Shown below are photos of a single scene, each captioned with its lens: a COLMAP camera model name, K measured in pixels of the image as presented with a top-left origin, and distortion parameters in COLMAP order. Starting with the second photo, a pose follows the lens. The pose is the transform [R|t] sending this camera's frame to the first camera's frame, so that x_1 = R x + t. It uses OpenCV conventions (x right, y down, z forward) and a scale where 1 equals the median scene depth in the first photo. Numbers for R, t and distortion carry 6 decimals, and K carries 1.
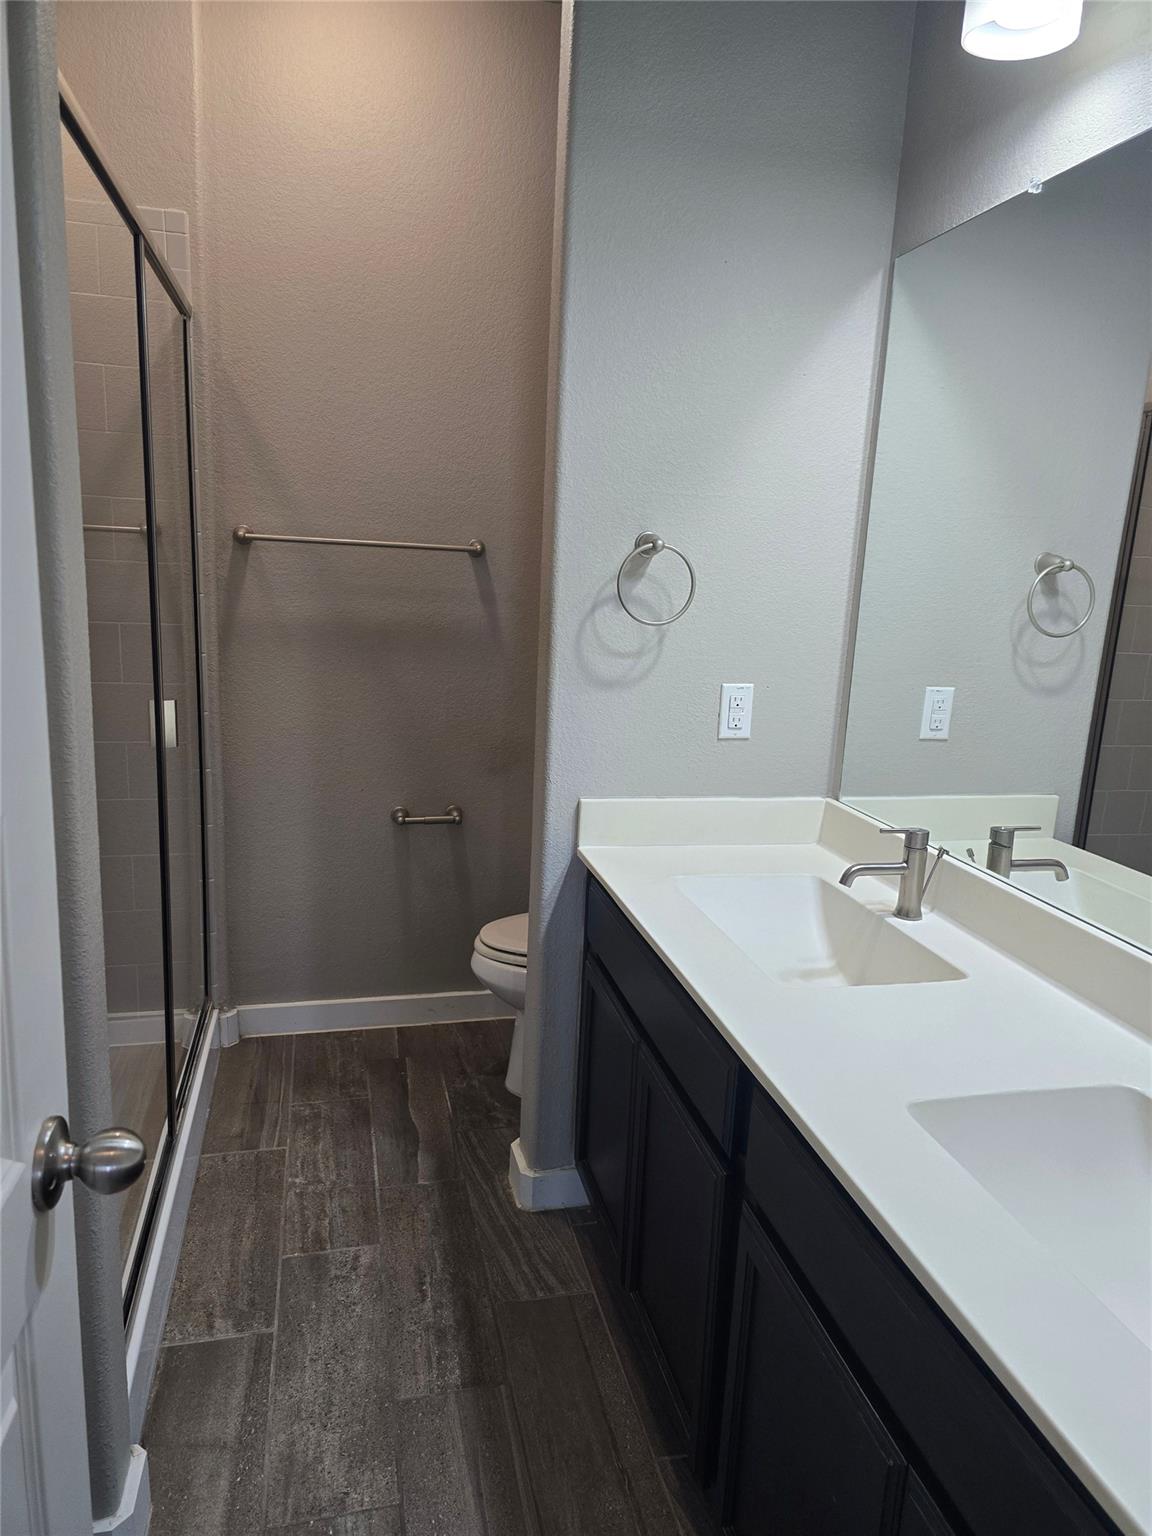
lens RADIAL K [[1022.1, 0, 585.4], [0, 1022.1, 786.0], [0, 0, 1]] dist [0.080855, -0.071500]
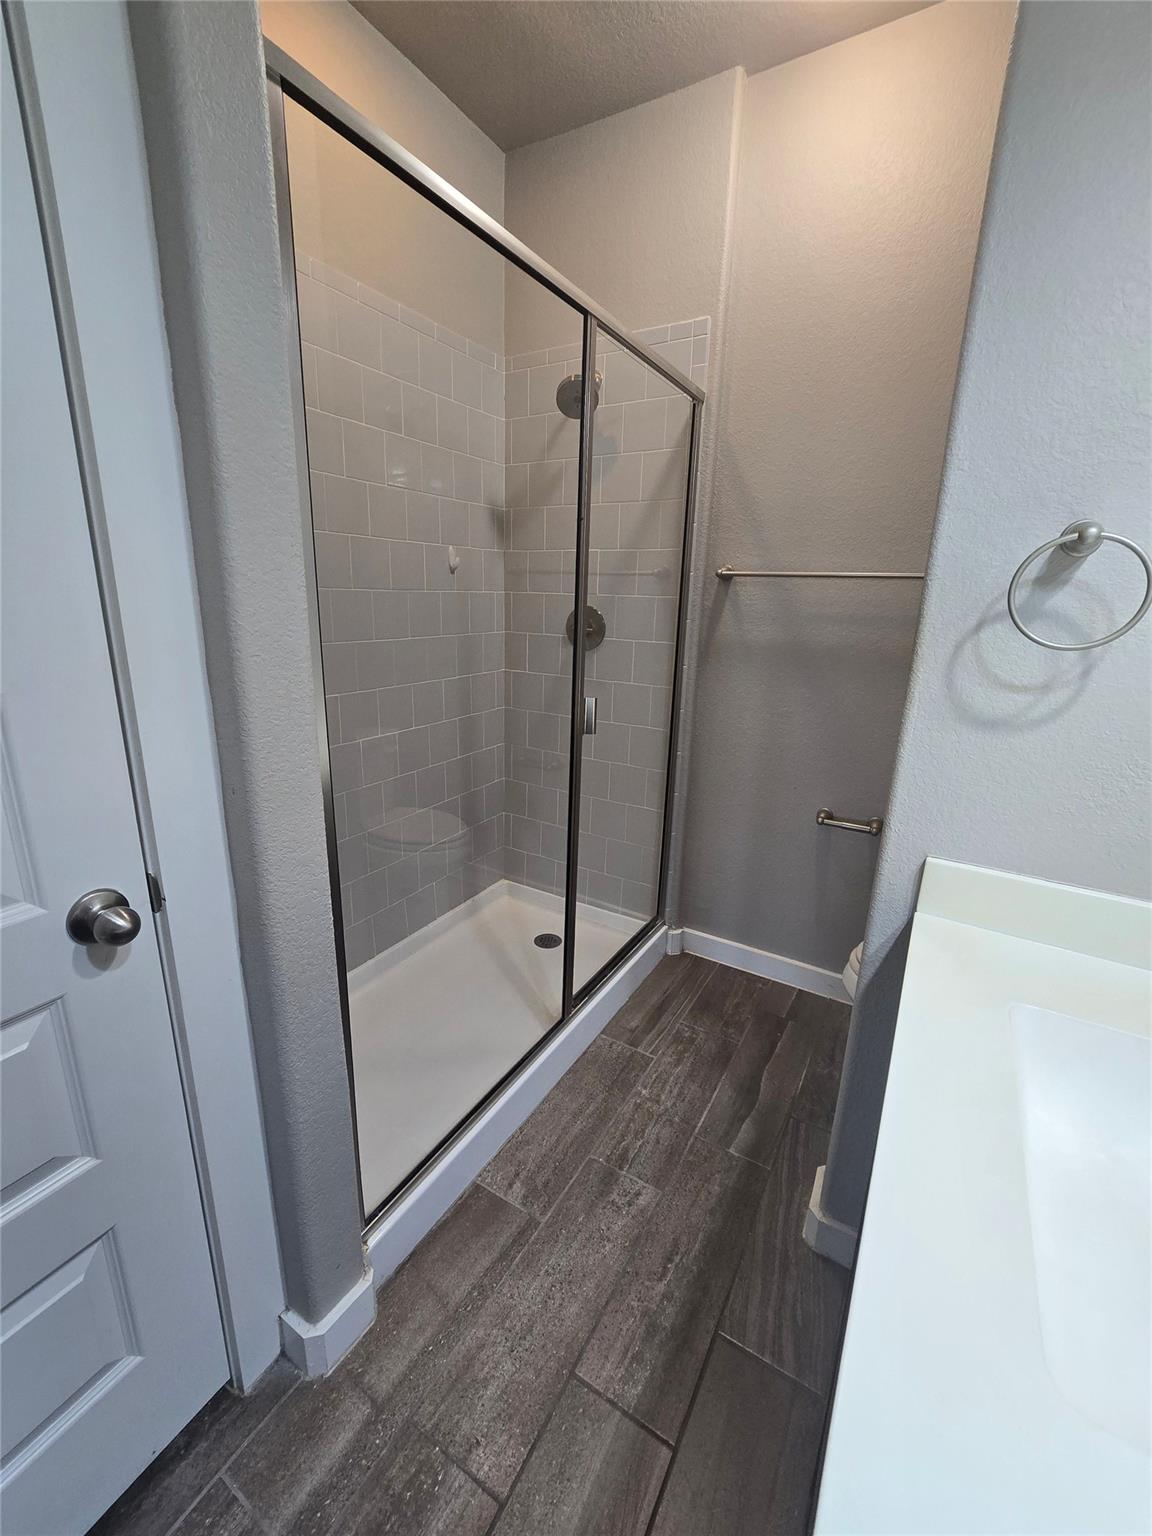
lens RADIAL K [[630.2, 0, 571.4], [0, 630.2, 765.6], [0, 0, 1]] dist [-0.007491, 0.002794]
pose [[0.712532, 0.161854, -0.682717, 0.120373], [-0.148113, 0.985800, 0.079126, -0.055110], [0.685829, 0.044739, 0.726386, 0.404832]]
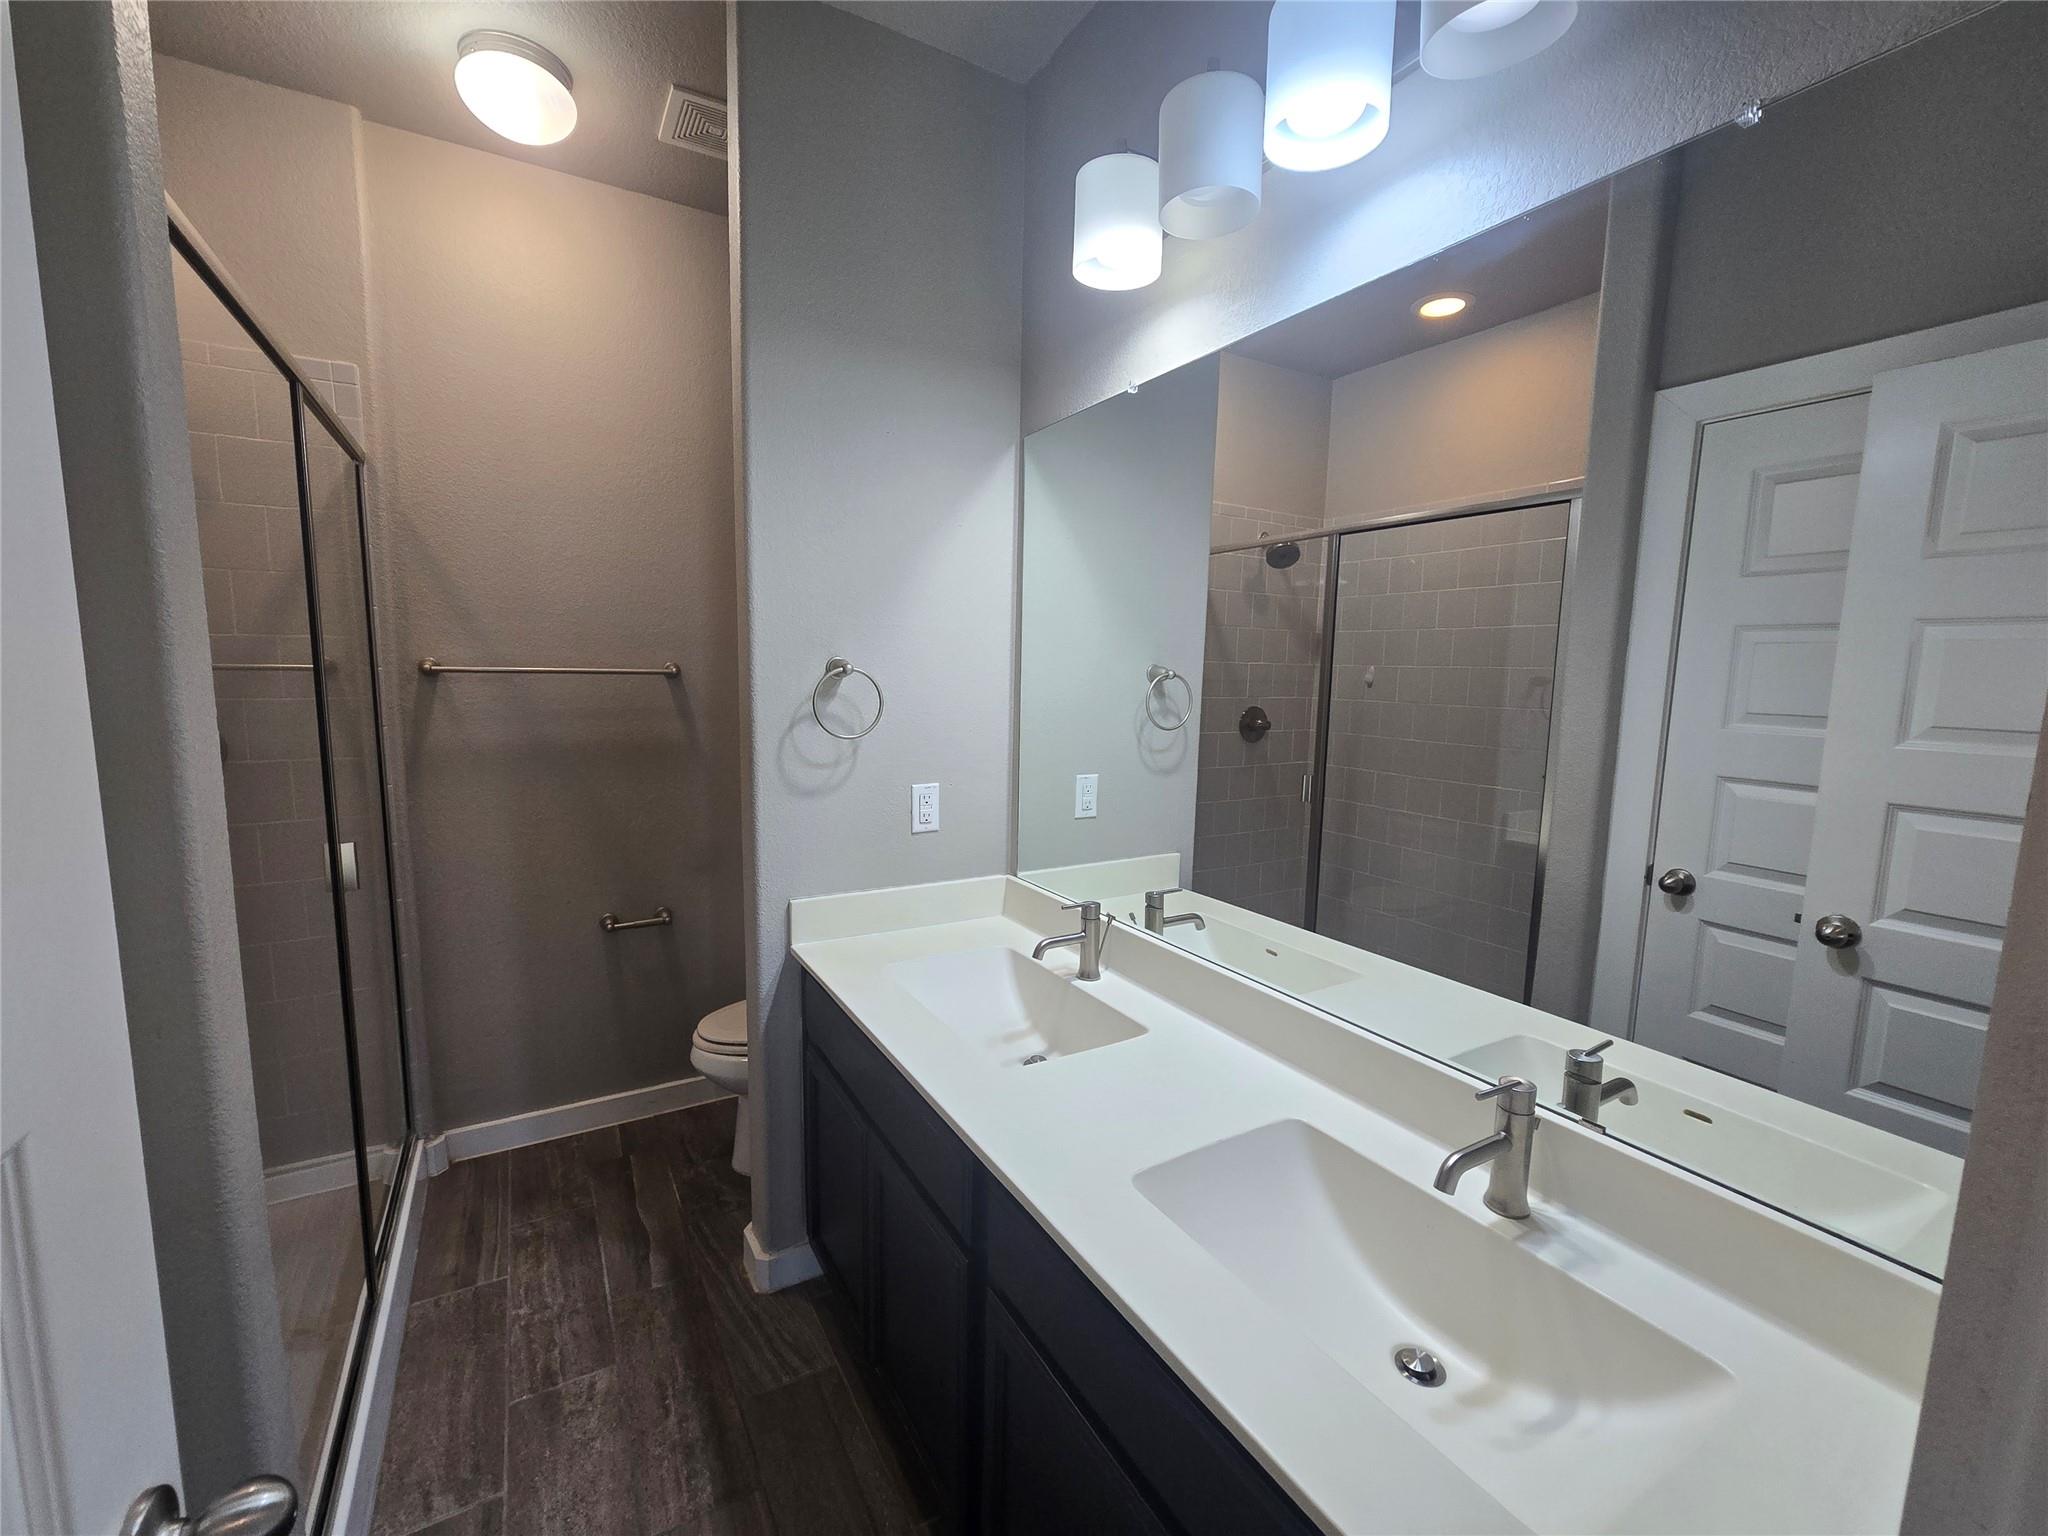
lens RADIAL K [[840.3, 0, 1009.2], [0, 840.3, 782.1], [0, 0, 1]] dist [-0.007491, 0.002794]
pose [[0.960252, -0.066834, 0.271014, -0.014507], [0.086536, 0.994355, -0.061399, -0.035167], [-0.265380, 0.082411, 0.960615, 0.072793]]
